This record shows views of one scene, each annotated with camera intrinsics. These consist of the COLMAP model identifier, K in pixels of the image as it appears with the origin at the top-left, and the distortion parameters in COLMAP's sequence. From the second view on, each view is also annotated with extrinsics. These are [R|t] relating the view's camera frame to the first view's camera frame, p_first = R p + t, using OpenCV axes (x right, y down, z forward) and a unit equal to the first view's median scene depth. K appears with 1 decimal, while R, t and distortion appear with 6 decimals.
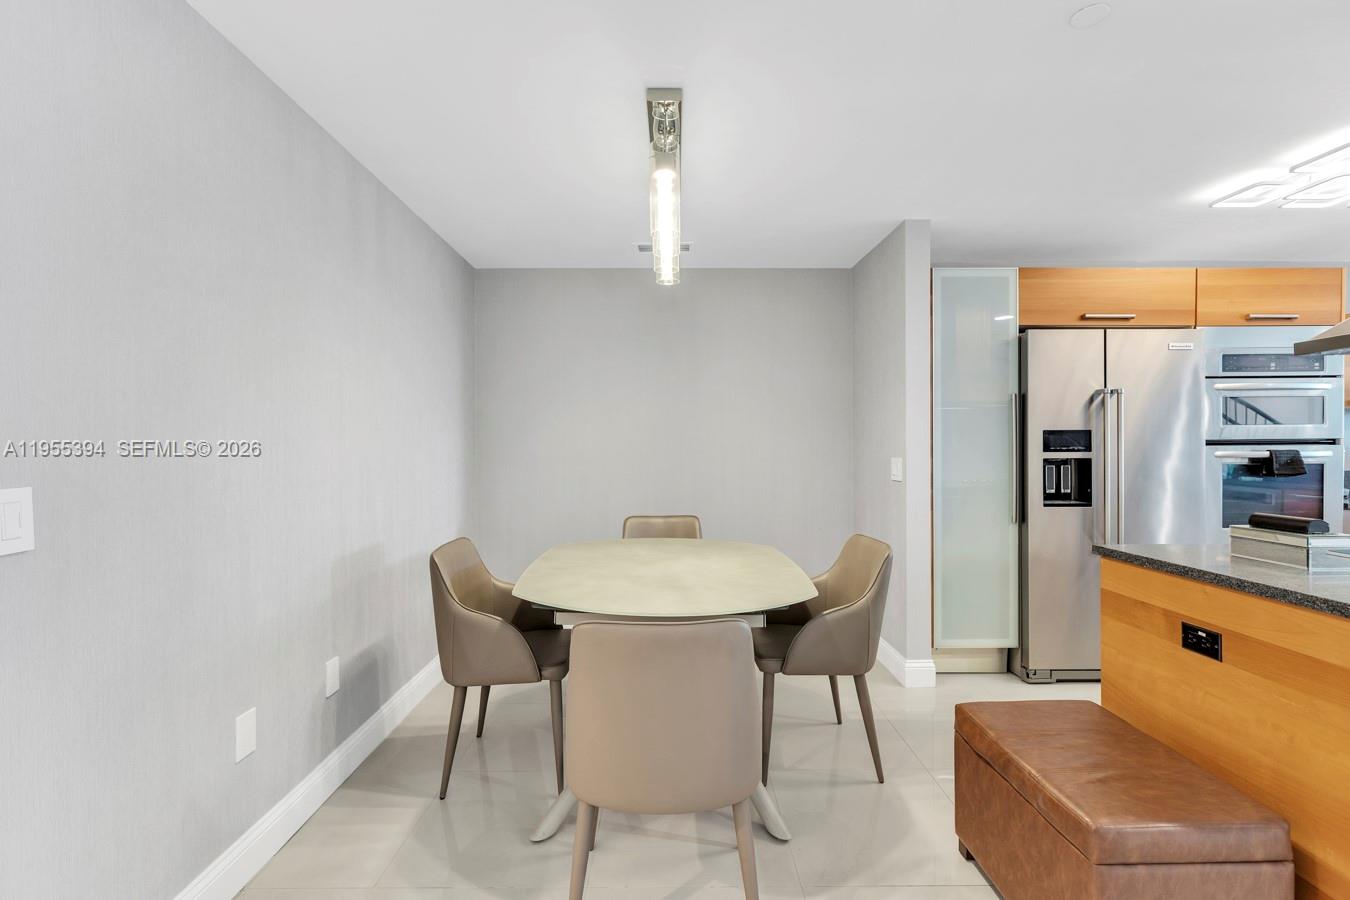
lens RADIAL K [[595.6, 0, 679.4], [0, 595.6, 448.4], [0, 0, 1]] dist [-0.002934, 0.000232]
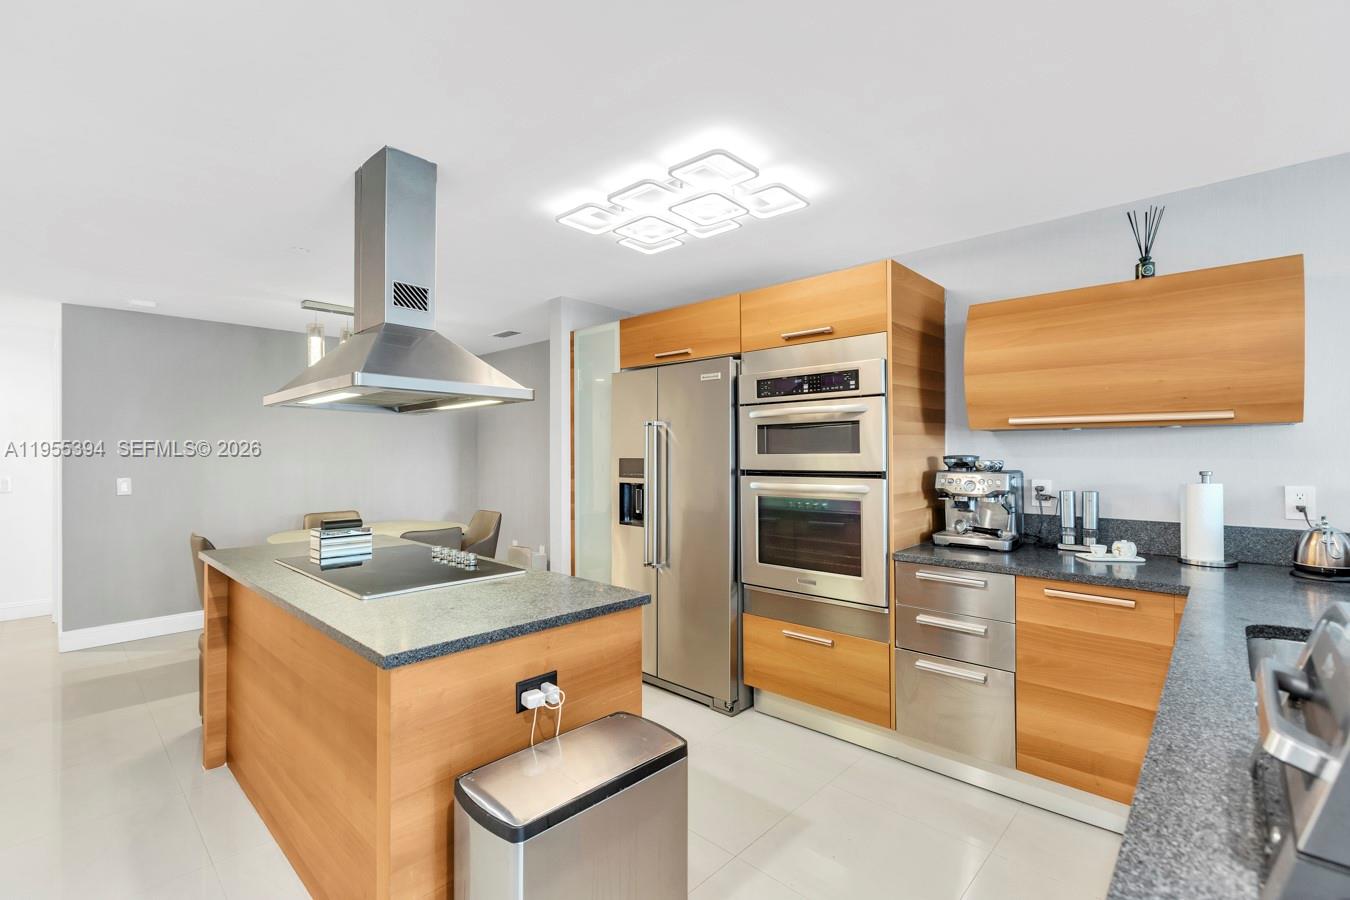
lens RADIAL K [[595.6, 0, 661.2], [0, 595.6, 453.6], [0, 0, 1]] dist [-0.002934, 0.000232]
pose [[0.725996, 0.001911, -0.687696, 1.506129], [-0.006464, 0.999971, -0.004045, -0.036651], [0.687668, 0.007382, 0.725987, 0.208893]]
